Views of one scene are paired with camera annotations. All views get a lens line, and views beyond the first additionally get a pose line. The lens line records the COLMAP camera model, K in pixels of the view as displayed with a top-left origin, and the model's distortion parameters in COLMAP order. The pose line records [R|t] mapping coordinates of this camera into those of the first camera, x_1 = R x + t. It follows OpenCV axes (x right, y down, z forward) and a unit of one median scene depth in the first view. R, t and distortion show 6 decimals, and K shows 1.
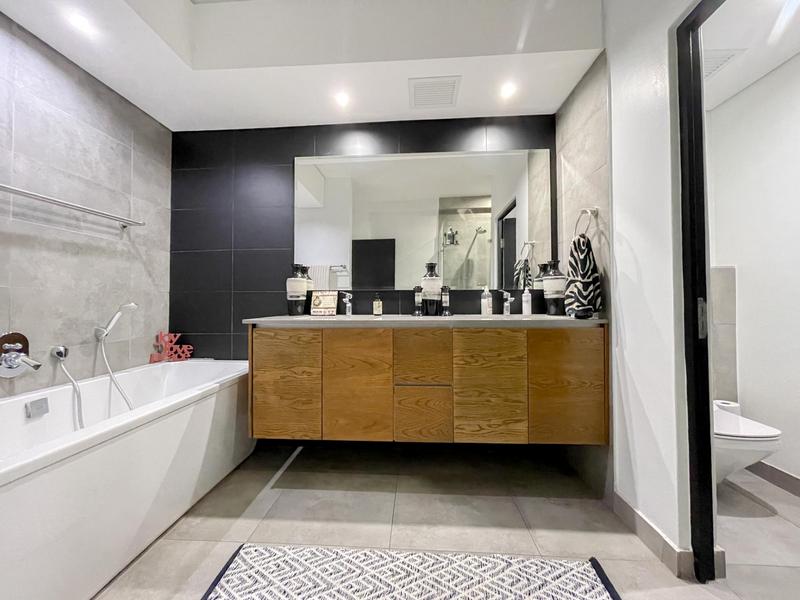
lens RADIAL K [[320.4, 0, 397.9], [0, 320.4, 299.5], [0, 0, 1]] dist [-0.003567, 0.000218]
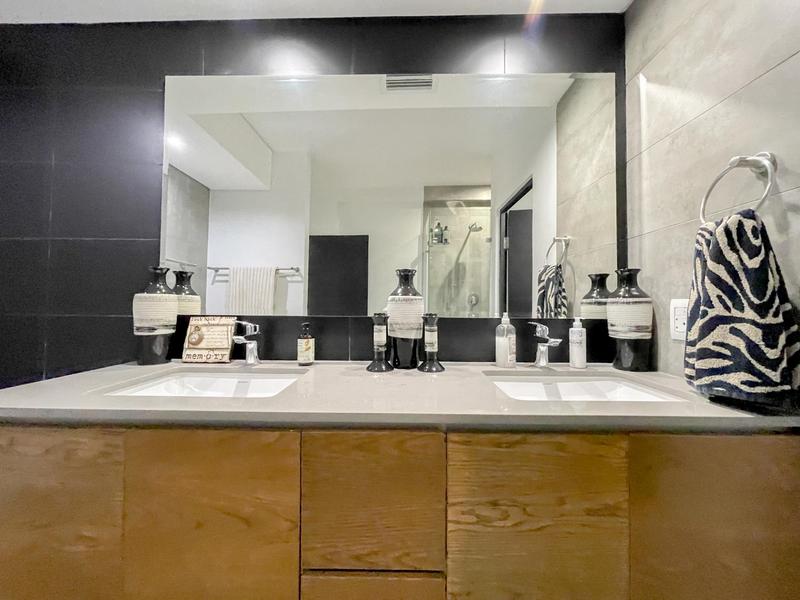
lens RADIAL K [[320.4, 0, 400.2], [0, 320.4, 301.9], [0, 0, 1]] dist [-0.003567, 0.000218]
pose [[0.998546, 0.011680, 0.052617, 0.066514], [-0.011697, 0.999932, 0.000002, -0.057729], [-0.052613, -0.000618, 0.998615, 0.454022]]
